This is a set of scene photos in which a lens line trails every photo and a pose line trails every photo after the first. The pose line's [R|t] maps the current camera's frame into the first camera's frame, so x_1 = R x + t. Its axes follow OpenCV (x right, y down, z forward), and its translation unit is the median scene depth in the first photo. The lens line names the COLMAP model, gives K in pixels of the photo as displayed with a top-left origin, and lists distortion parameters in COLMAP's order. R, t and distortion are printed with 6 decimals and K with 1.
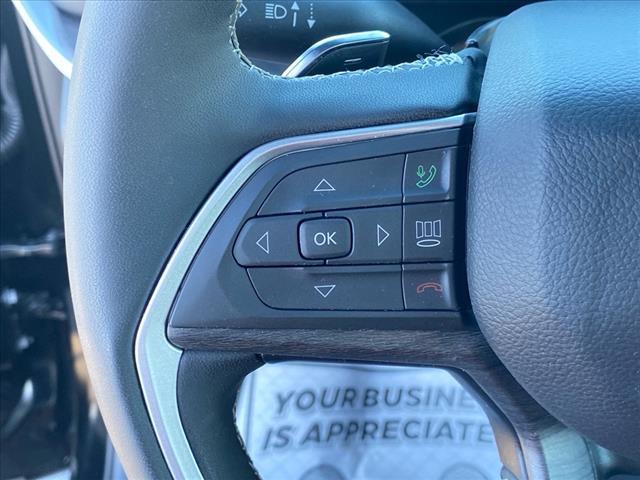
lens RADIAL K [[817.7, 0, 320.0], [0, 817.7, 240.0], [0, 0, 1]] dist [0.072620, -0.064837]
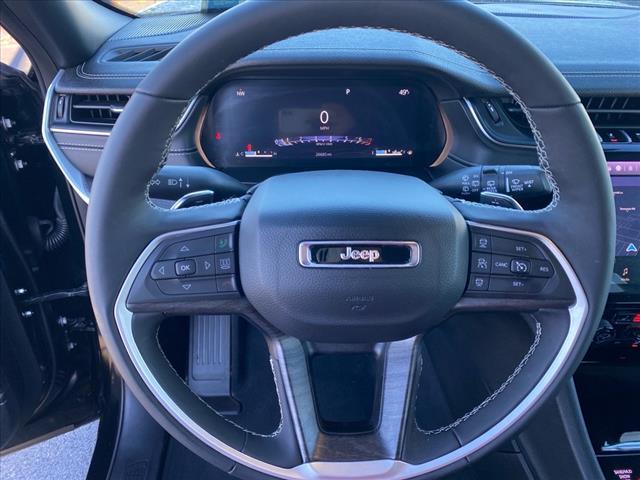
lens RADIAL K [[460.8, 0, 320.0], [0, 460.8, 240.0], [0, 0, 1]] dist [0.007336, 0.000847]
pose [[0.986627, -0.052807, 0.154203, 0.210906], [0.065422, 0.994811, -0.077915, 0.053850], [-0.149289, 0.086961, 0.984962, -0.585765]]
